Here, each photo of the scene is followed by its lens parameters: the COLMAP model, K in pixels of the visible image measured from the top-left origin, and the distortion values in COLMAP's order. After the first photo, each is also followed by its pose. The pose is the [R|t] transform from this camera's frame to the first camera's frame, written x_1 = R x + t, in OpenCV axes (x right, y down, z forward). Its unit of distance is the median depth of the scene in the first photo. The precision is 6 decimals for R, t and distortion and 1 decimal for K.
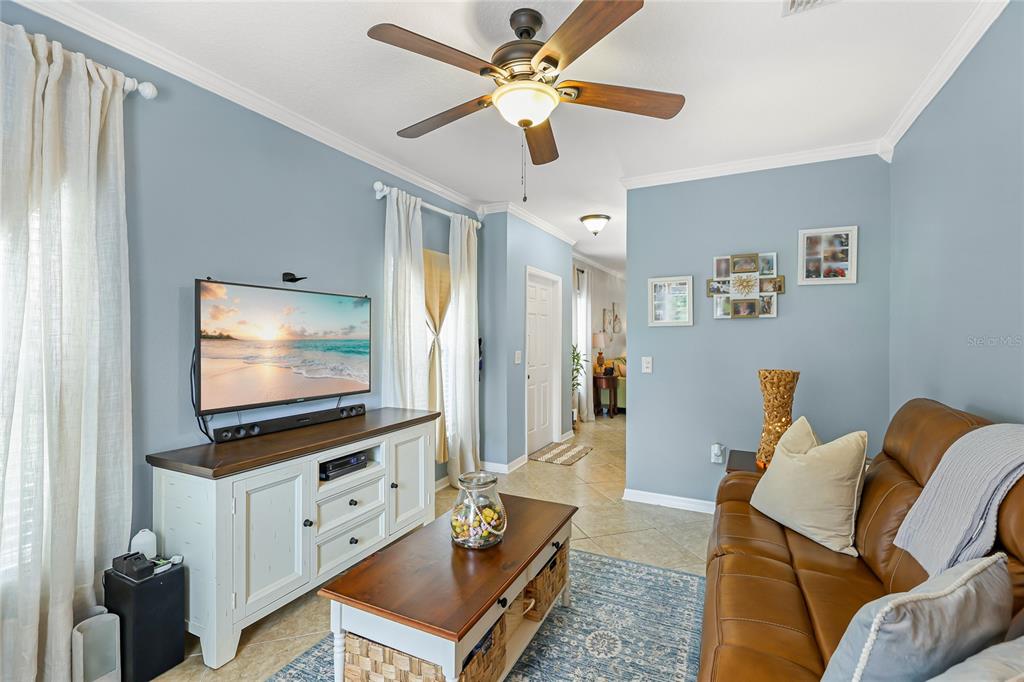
lens RADIAL K [[476.1, 0, 512.7], [0, 476.1, 339.8], [0, 0, 1]] dist [0.002283, -0.000916]
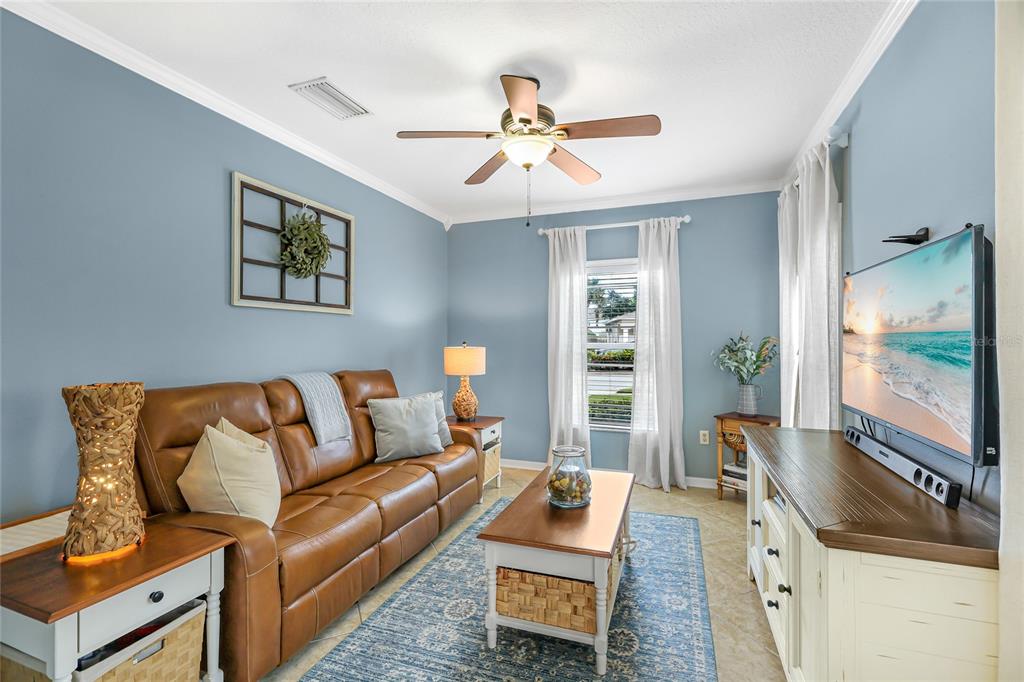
lens RADIAL K [[476.1, 0, 510.1], [0, 476.1, 338.9], [0, 0, 1]] dist [0.002283, -0.000916]
pose [[-0.994394, -0.004439, -0.105644, 0.148341], [-0.004641, 0.999988, 0.001662, 0.008972], [0.105635, 0.002143, -0.994403, 1.594482]]
